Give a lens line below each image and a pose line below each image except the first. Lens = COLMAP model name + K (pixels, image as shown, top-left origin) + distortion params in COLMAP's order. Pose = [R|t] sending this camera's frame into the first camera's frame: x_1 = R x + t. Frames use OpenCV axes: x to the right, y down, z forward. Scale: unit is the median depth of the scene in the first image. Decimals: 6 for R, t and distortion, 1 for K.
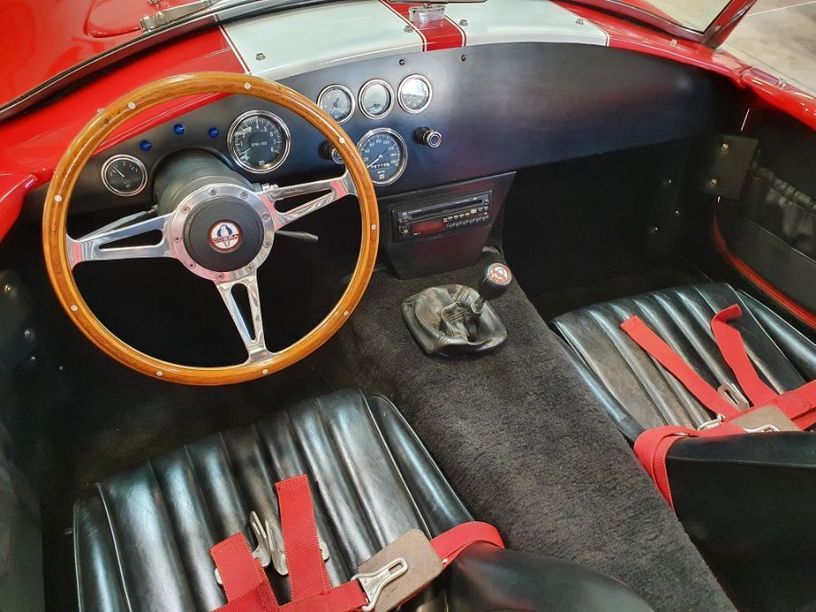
lens RADIAL K [[621.3, 0, 429.1], [0, 621.3, 316.2], [0, 0, 1]] dist [-0.031392, -0.002254]
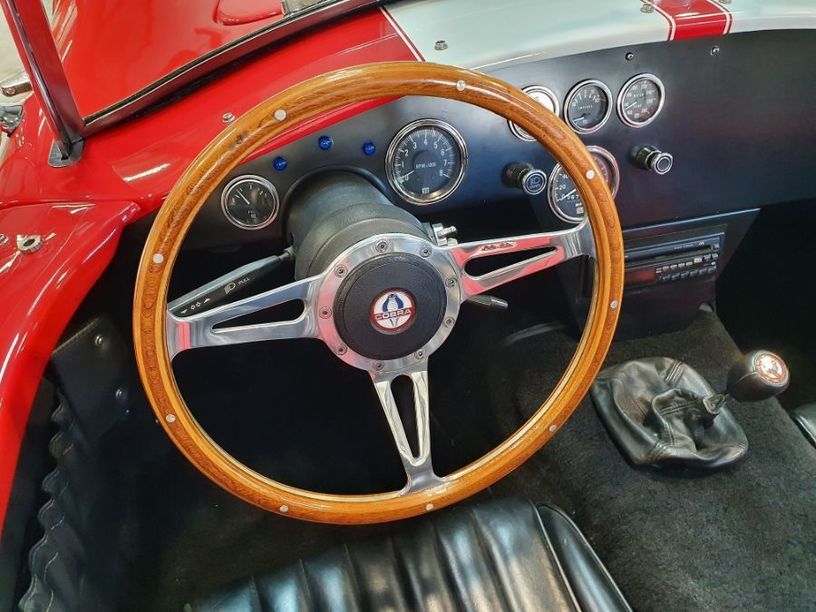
lens RADIAL K [[639.2, 0, 408.0], [0, 639.2, 306.0], [0, 0, 1]] dist [0.009495, -0.006422]
pose [[0.980187, 0.064287, -0.187352, -0.148013], [-0.069807, 0.997295, -0.023008, -0.095752], [0.185366, 0.035630, 0.982023, 0.263068]]
